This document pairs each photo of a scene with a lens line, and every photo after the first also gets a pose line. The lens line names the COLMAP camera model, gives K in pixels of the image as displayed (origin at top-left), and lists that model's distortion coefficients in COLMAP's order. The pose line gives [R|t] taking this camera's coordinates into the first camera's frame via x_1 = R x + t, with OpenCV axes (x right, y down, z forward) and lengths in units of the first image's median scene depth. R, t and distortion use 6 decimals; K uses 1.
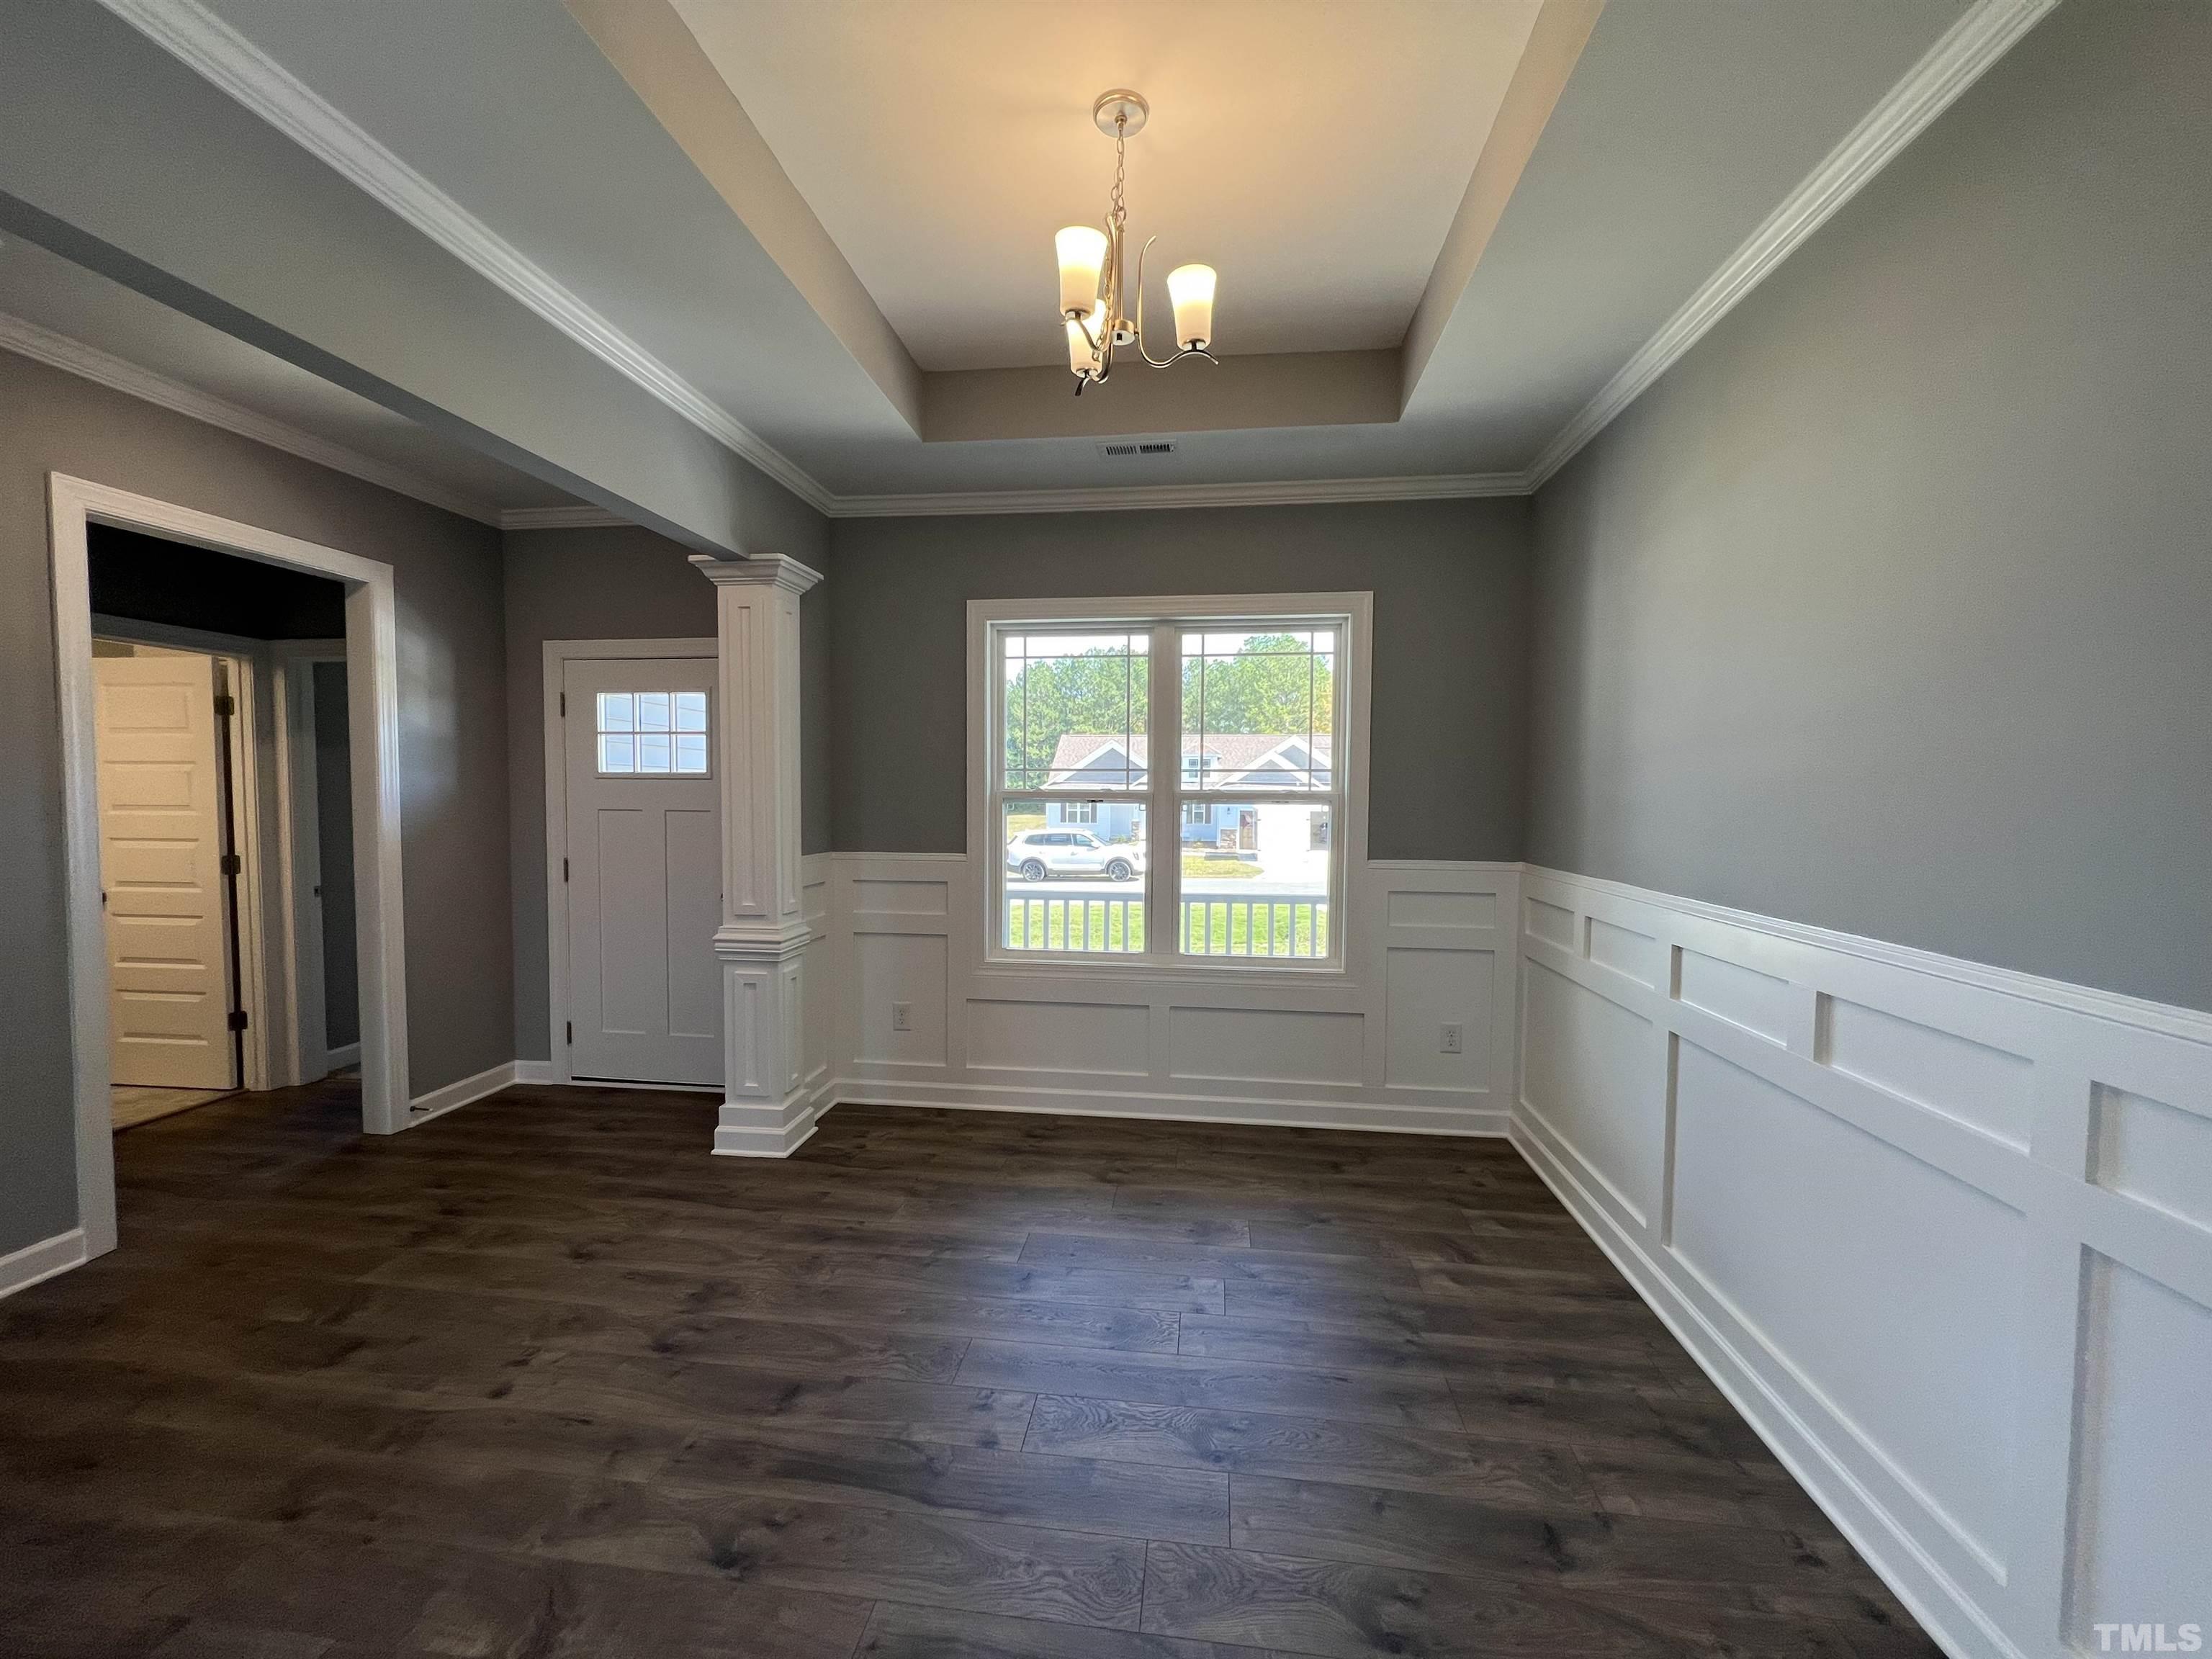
lens RADIAL K [[886.1, 0, 1105.4], [0, 886.1, 833.8], [0, 0, 1]] dist [0.002778, 0.000422]
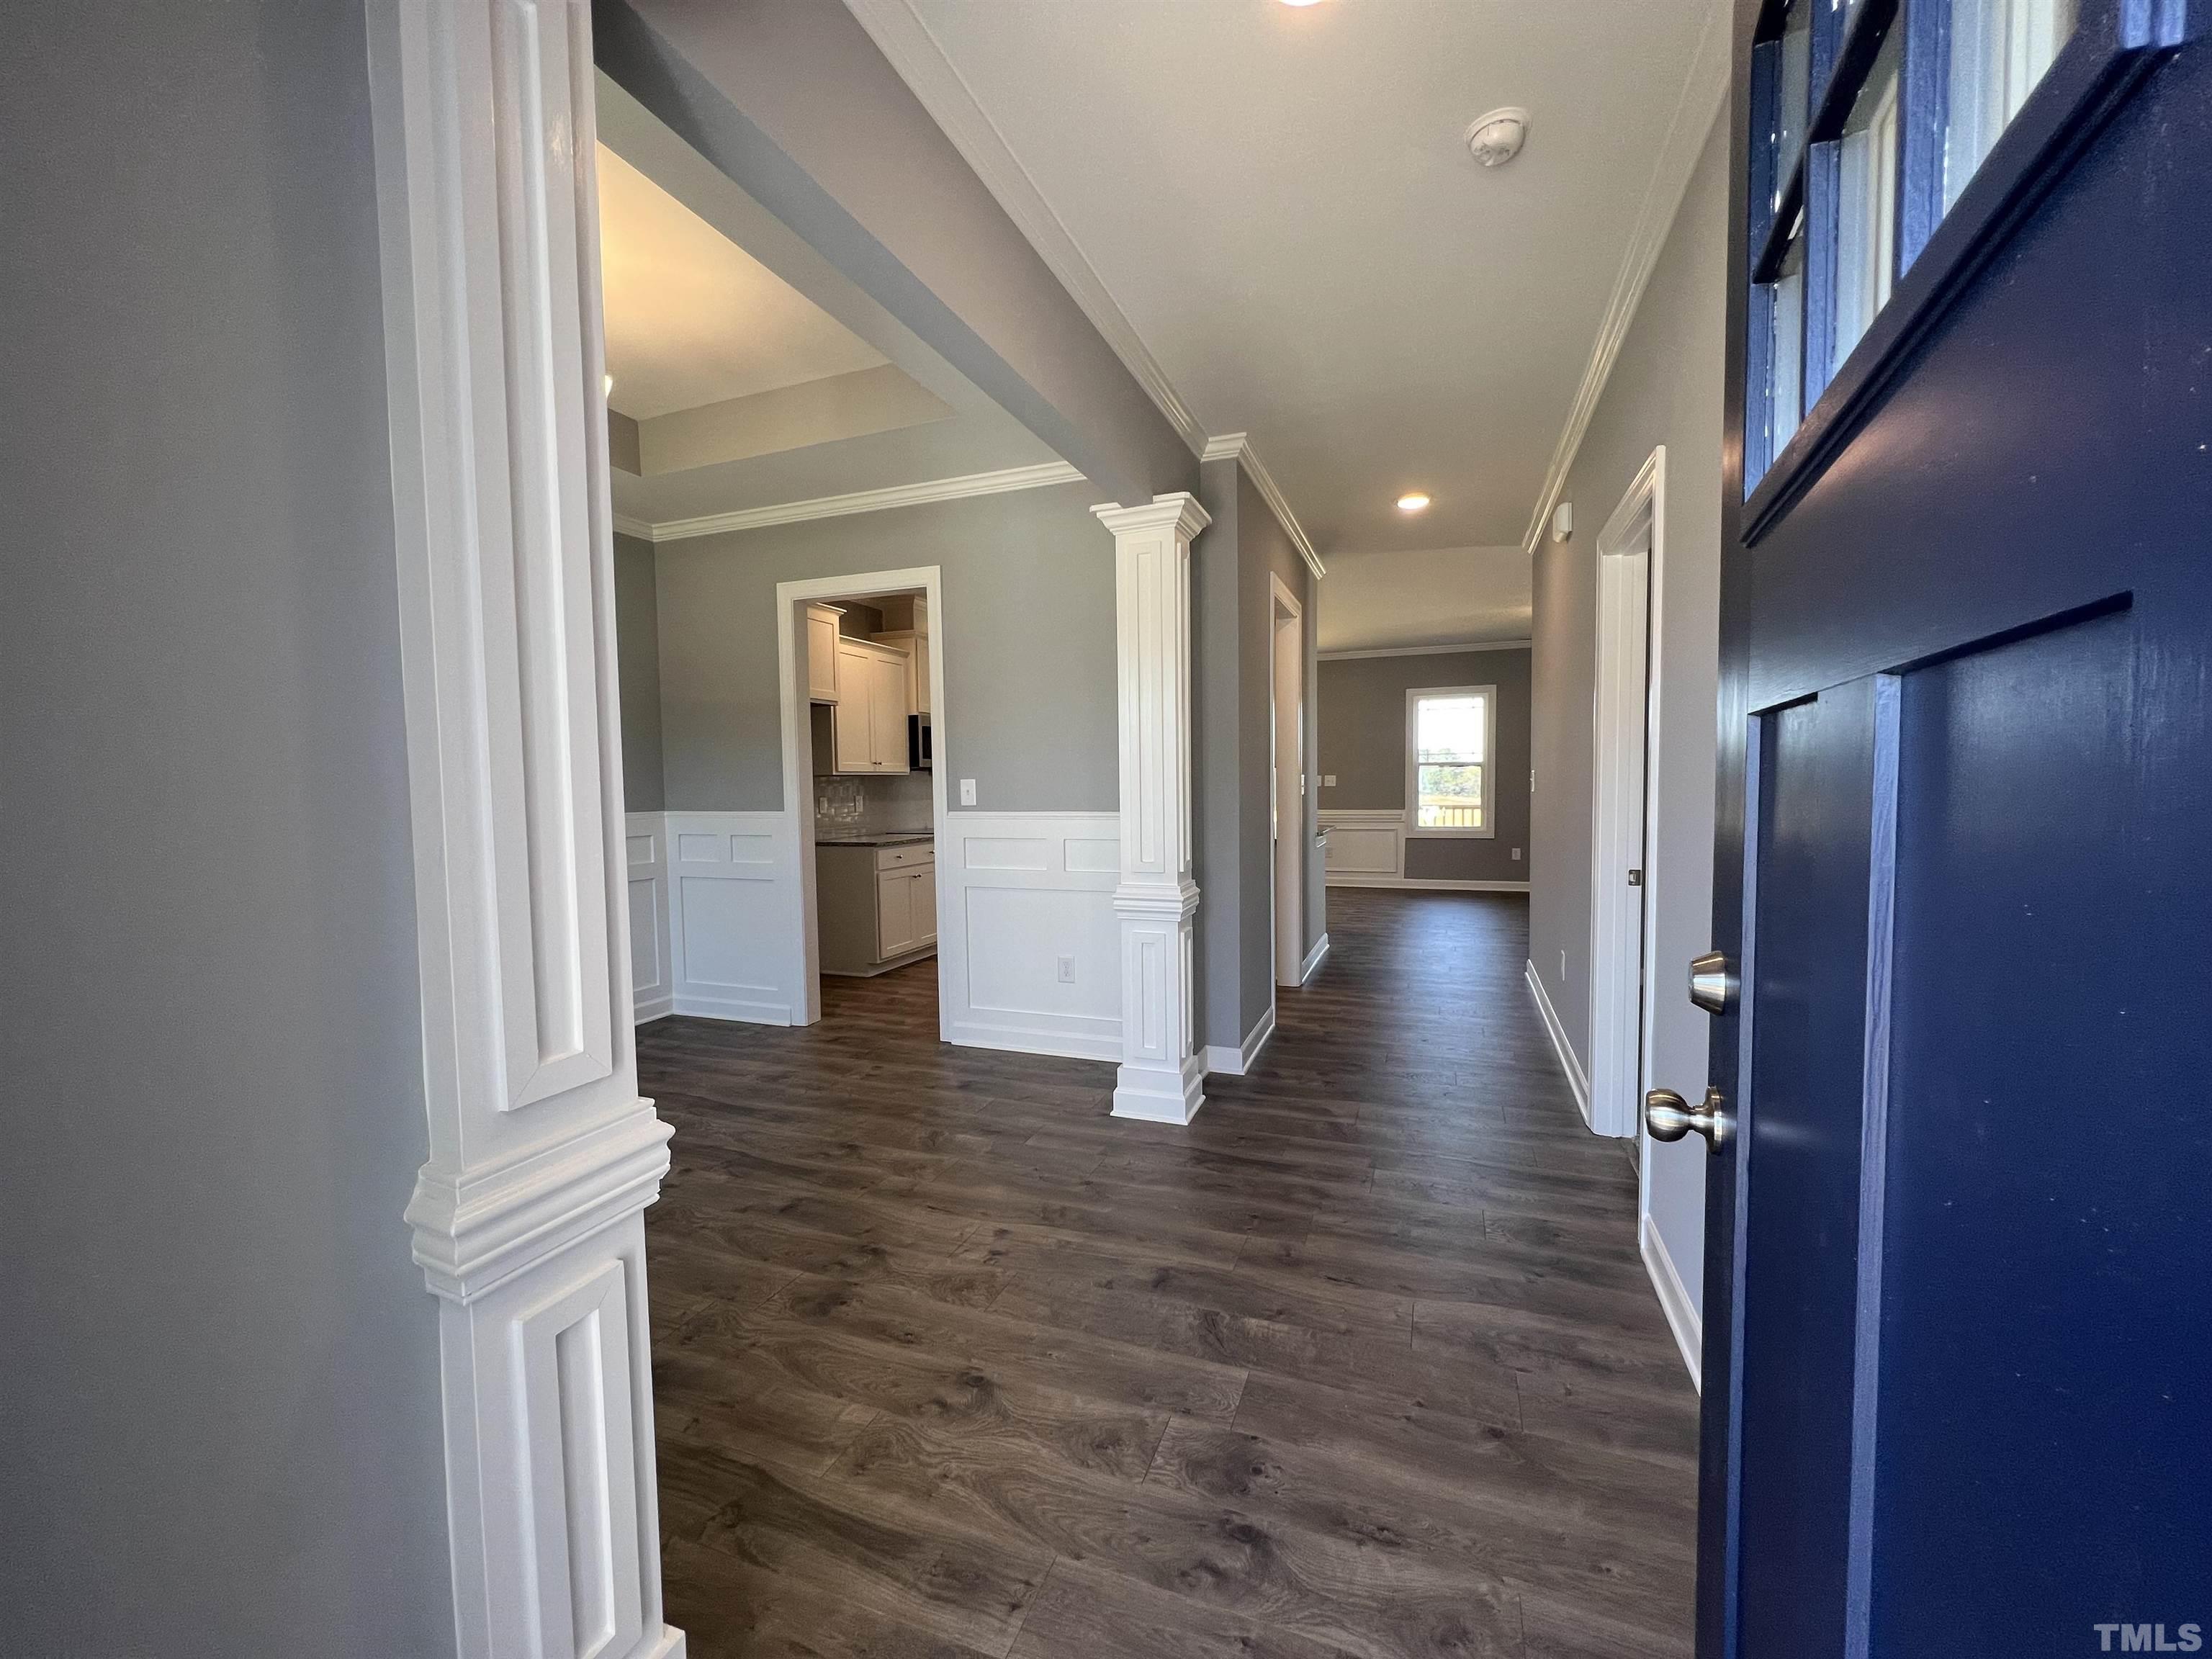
lens RADIAL K [[886.1, 0, 1105.7], [0, 886.1, 830.5], [0, 0, 1]] dist [0.002778, 0.000422]
pose [[-0.971572, -0.000752, 0.236743, -1.090007], [0.022606, 0.995131, 0.095932, -0.026120], [-0.235663, 0.098557, -0.966825, 2.051697]]
